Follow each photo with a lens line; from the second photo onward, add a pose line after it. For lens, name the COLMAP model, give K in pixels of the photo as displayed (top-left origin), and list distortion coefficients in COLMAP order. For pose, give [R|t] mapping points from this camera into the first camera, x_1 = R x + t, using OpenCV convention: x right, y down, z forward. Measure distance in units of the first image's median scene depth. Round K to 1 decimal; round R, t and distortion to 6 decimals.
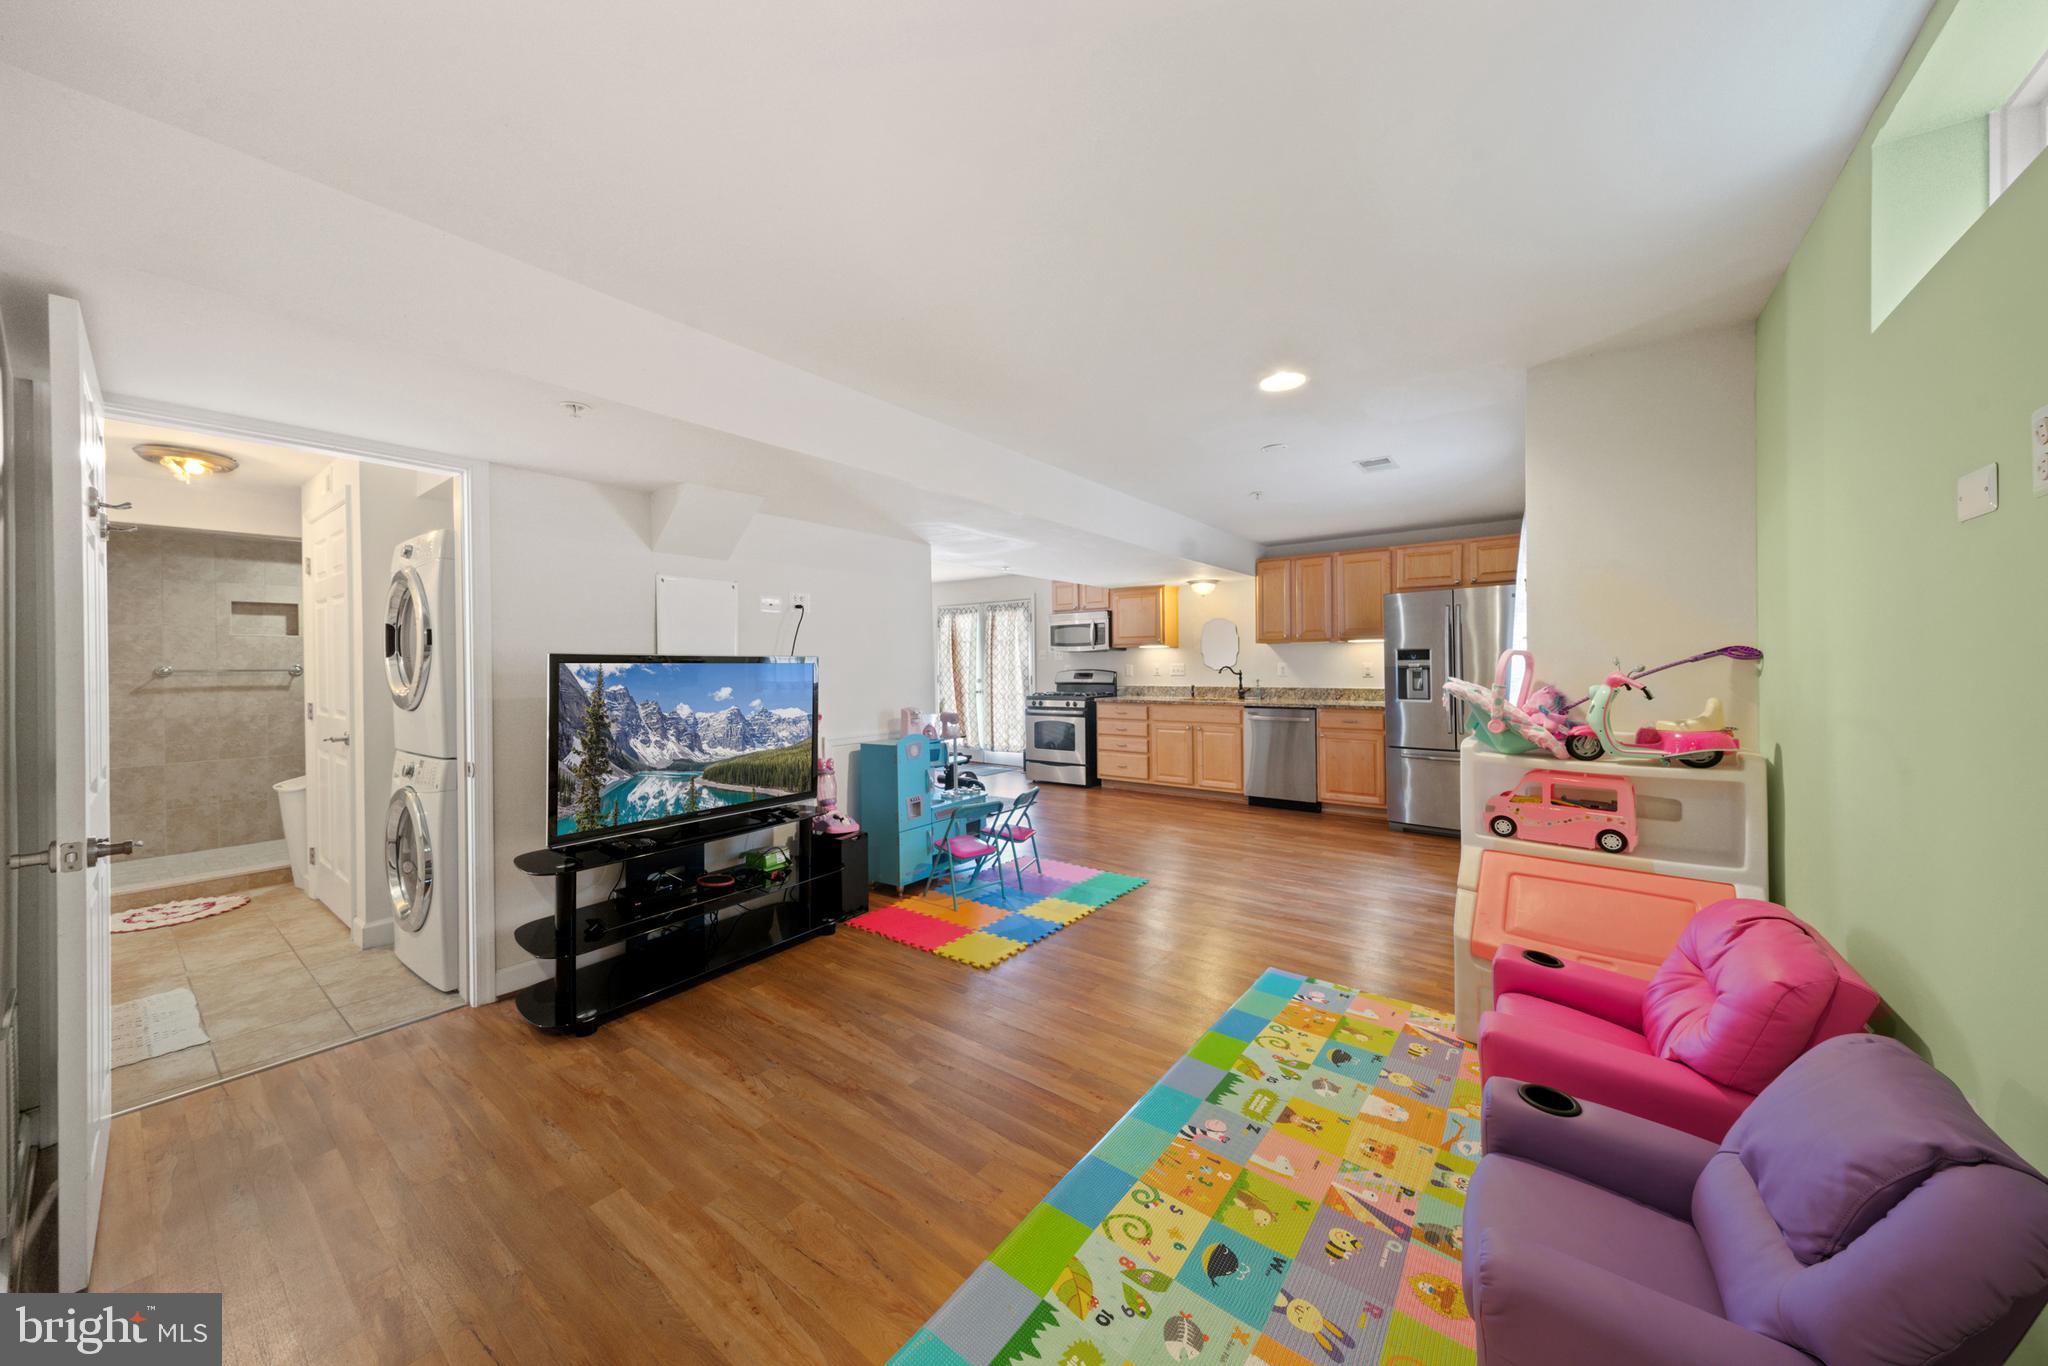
lens RADIAL K [[701.2, 0, 1016.2], [0, 701.2, 664.5], [0, 0, 1]] dist [0.009309, -0.000134]
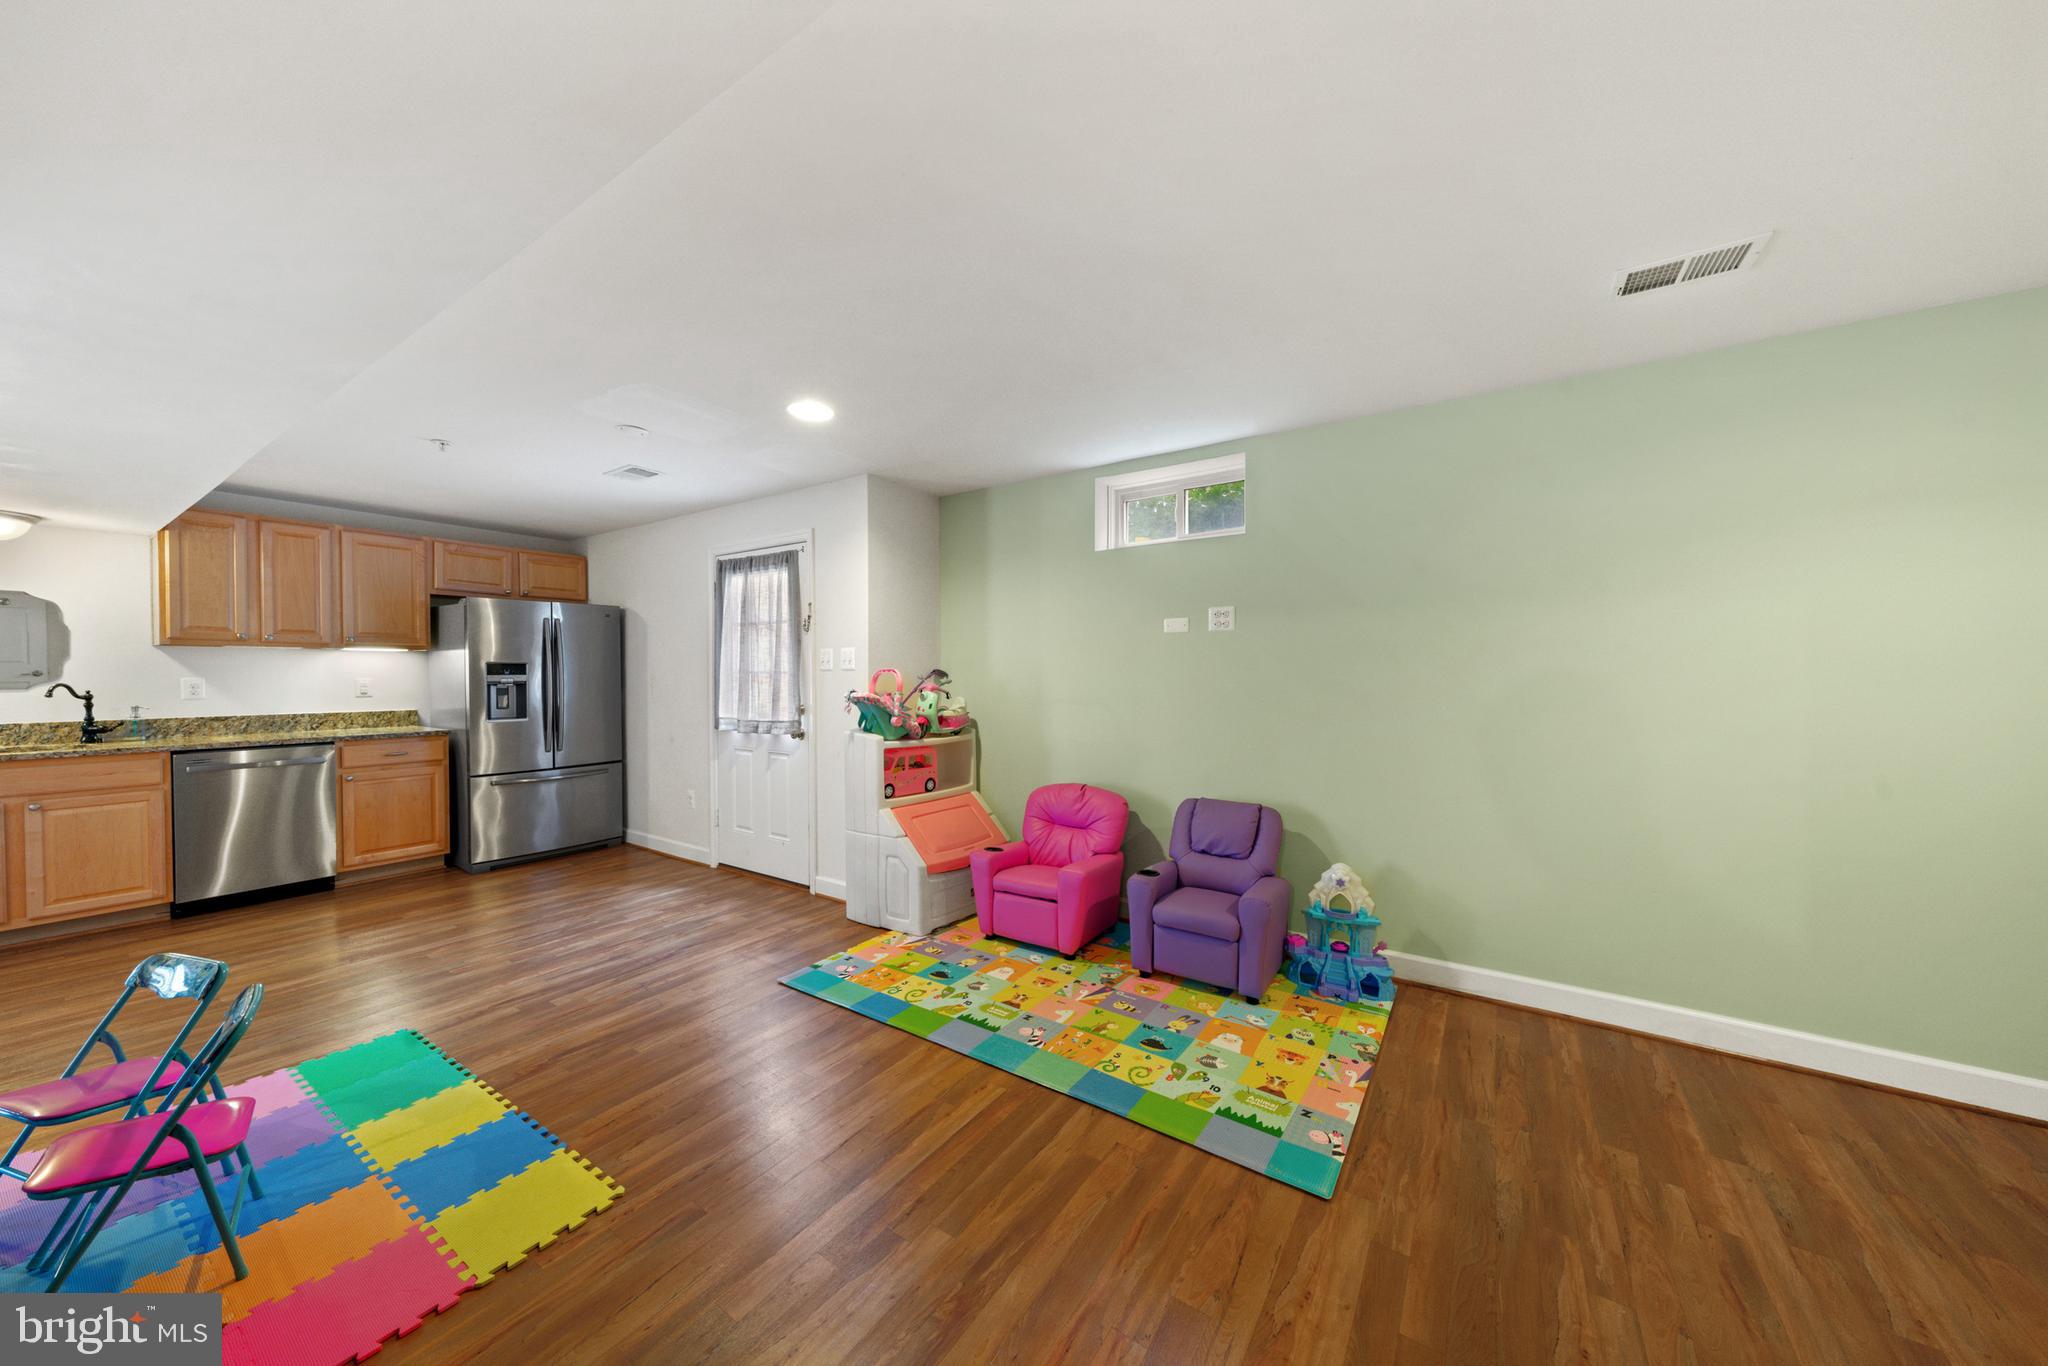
lens RADIAL K [[695.9, 0, 1024.0], [0, 695.9, 683.0], [0, 0, 1]] dist [0.010825, -0.000104]
pose [[-0.063793, -0.003338, 0.997958, -0.720055], [0.001229, 0.999993, 0.003424, 0.003130], [-0.997962, 0.001445, -0.063788, 0.777773]]
